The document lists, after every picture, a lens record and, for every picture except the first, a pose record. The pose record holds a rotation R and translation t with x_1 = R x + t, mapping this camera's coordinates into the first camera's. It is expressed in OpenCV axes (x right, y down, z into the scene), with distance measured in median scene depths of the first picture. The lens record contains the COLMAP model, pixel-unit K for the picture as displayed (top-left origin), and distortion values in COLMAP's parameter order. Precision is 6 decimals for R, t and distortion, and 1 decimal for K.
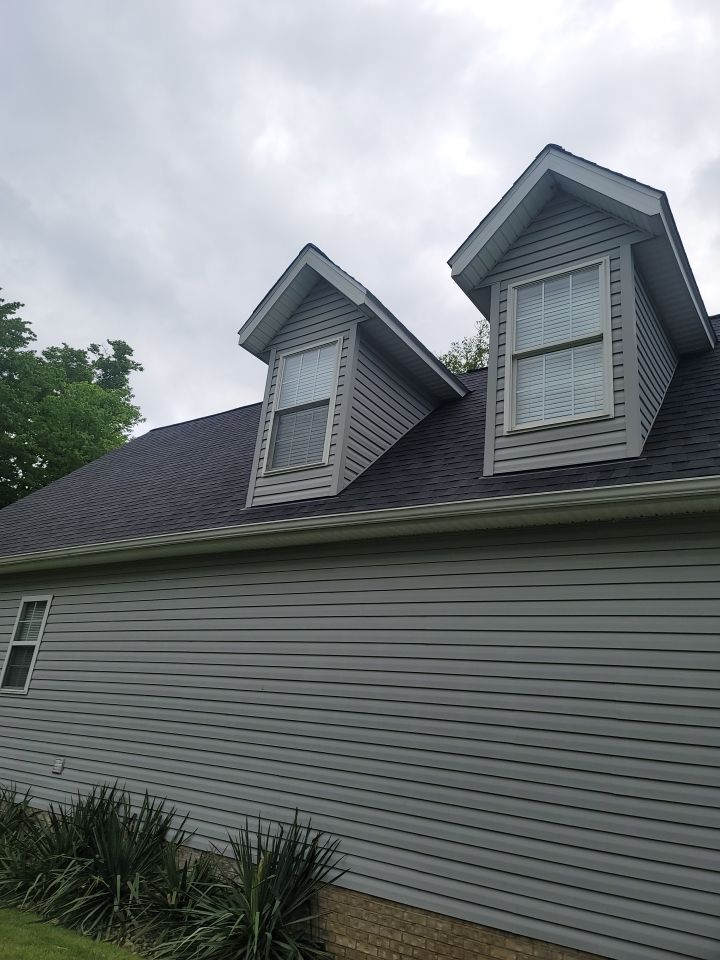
lens RADIAL K [[693.1, 0, 322.8], [0, 693.1, 483.4], [0, 0, 1]] dist [0.047405, -0.049769]
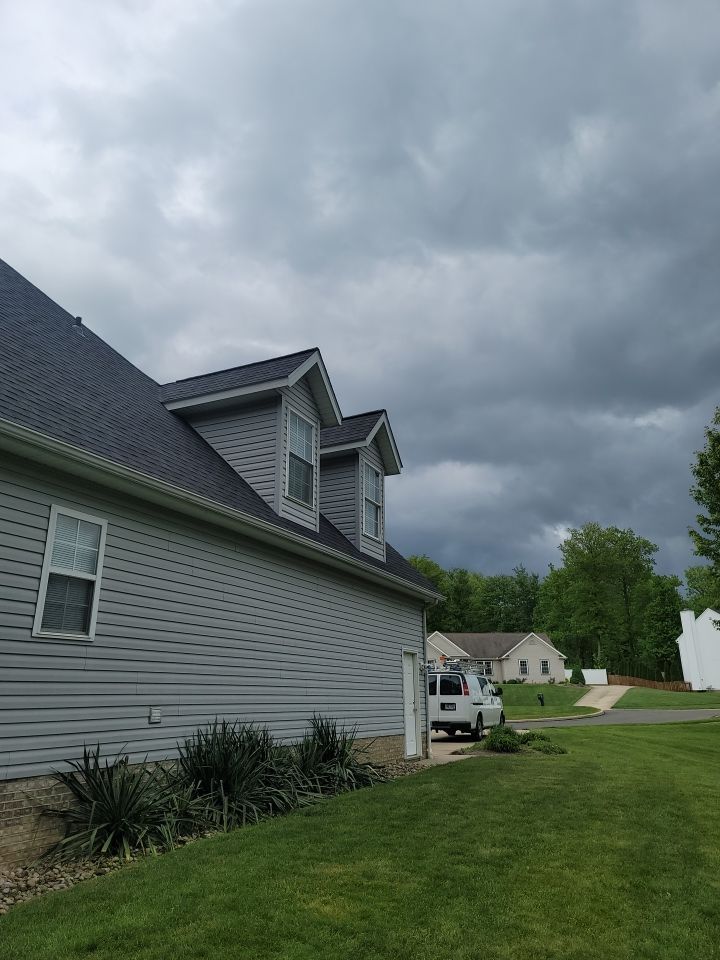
lens RADIAL K [[694.6, 0, 335.8], [0, 694.6, 481.1], [0, 0, 1]] dist [-0.004891, 0.005085]
pose [[-0.157066, 0.184243, 0.970250, -1.305945], [-0.377996, 0.896419, -0.231414, 0.219947], [-0.912387, -0.403098, -0.071154, 0.894661]]
